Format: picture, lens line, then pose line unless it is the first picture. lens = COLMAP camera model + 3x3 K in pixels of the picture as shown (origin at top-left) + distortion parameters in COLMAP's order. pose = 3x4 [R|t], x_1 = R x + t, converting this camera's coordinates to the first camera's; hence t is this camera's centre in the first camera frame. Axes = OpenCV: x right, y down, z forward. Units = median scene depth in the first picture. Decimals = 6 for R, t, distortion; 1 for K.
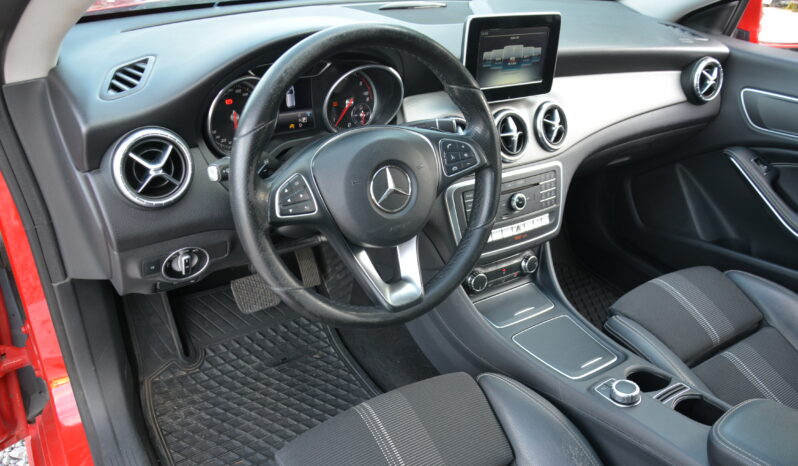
lens RADIAL K [[630.9, 0, 401.9], [0, 630.9, 237.8], [0, 0, 1]] dist [-0.038684, 0.004899]
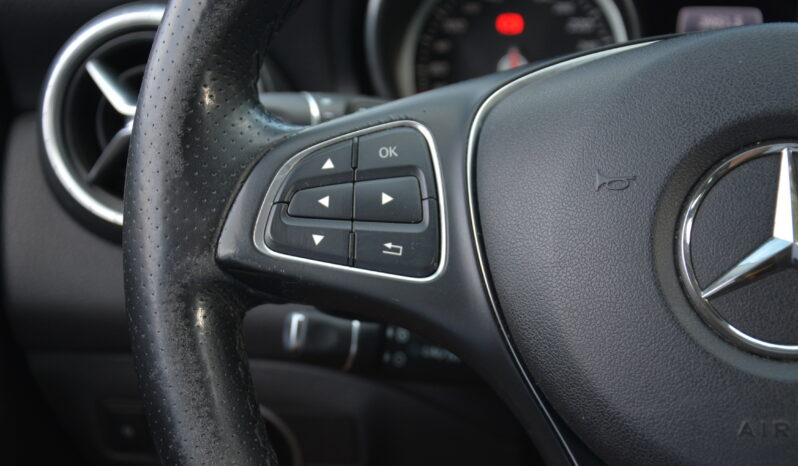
lens RADIAL K [[1314.9, 0, 400.9], [0, 1314.9, 234.3], [0, 0, 1]] dist [-0.038505, 0.000000]
pose [[0.737754, 0.086667, -0.669483, 0.129946], [-0.283595, 0.939759, -0.190859, 0.029666], [0.612611, 0.330669, 0.717889, 0.421391]]
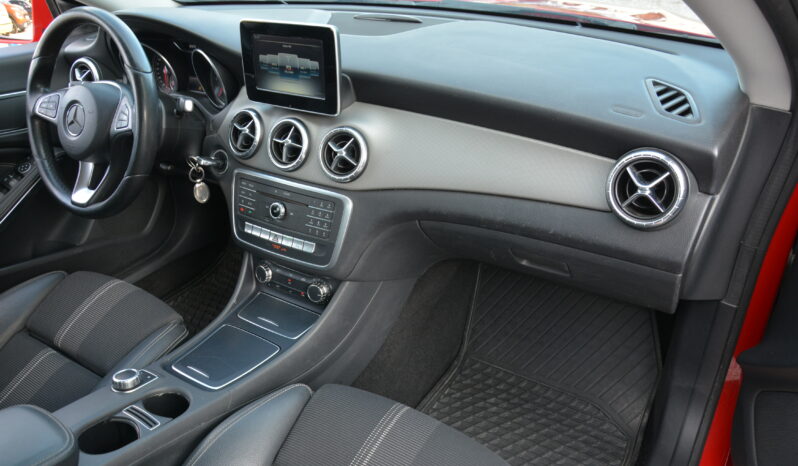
lens RADIAL K [[630.9, 0, 381.1], [0, 630.9, 230.5], [0, 0, 1]] dist [-0.038684, 0.004899]
pose [[0.372483, 0.358476, -0.856009, 1.124356], [-0.396734, 0.895360, 0.202321, -0.299540], [0.838963, 0.264246, 0.475726, 0.687228]]
